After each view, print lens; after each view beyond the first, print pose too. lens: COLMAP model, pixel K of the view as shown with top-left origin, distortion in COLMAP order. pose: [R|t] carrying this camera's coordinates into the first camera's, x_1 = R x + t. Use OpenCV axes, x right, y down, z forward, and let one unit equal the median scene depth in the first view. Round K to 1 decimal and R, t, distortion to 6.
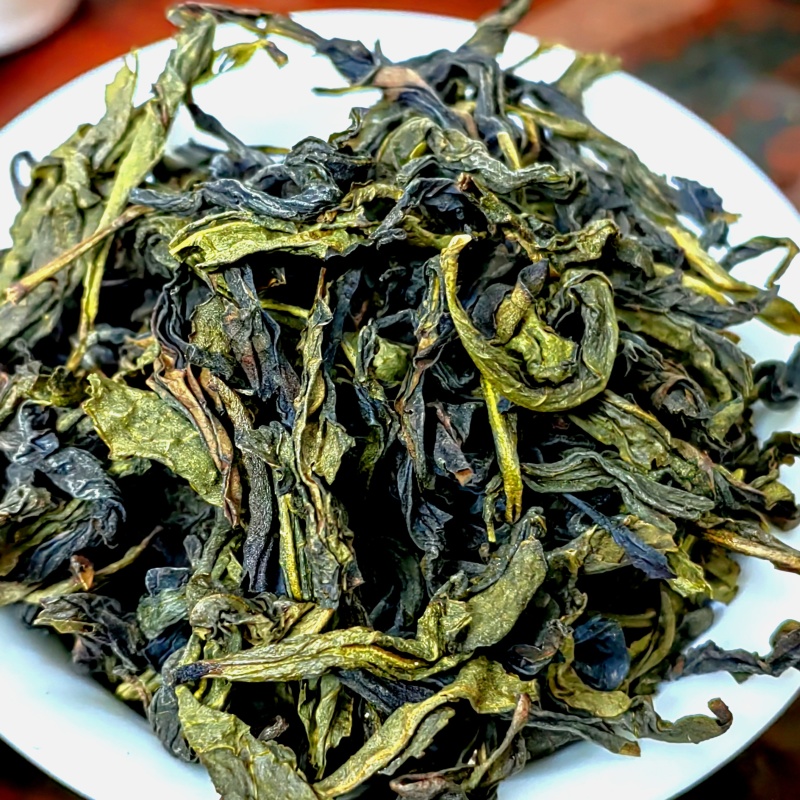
lens RADIAL K [[1797.2, 0, 417.2], [0, 1797.2, 420.4], [0, 0, 1]] dist [0.008922, 0.000000]
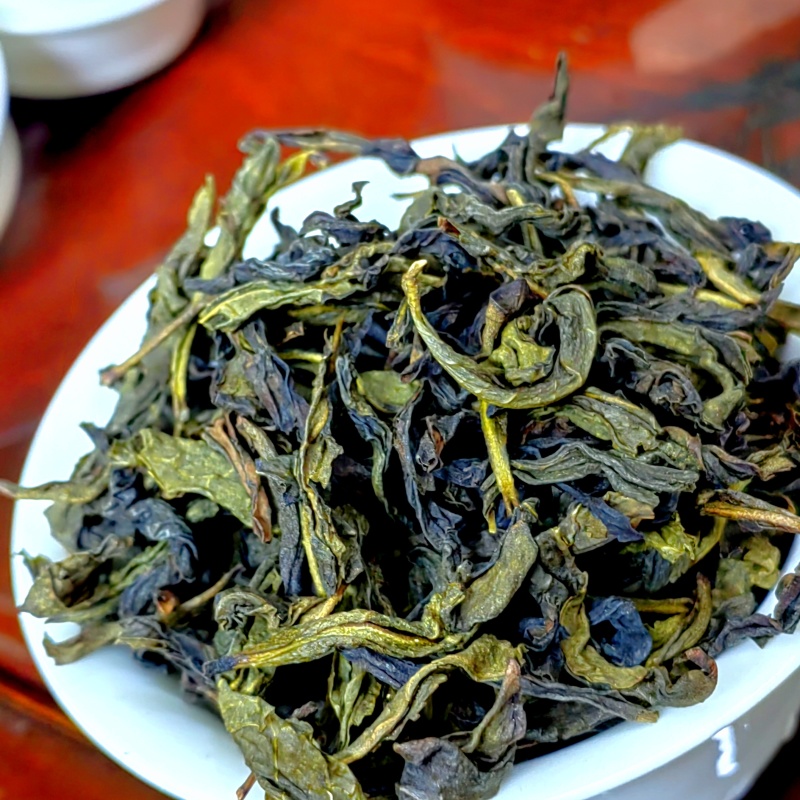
lens RADIAL K [[1797.2, 0, 395.8], [0, 1797.2, 394.8], [0, 0, 1]] dist [0.008922, 0.000000]
pose [[0.946020, -0.140974, -0.291844, 0.315876], [0.091724, 0.980089, -0.176101, 0.171403], [0.310858, 0.139826, 0.940115, -0.066808]]
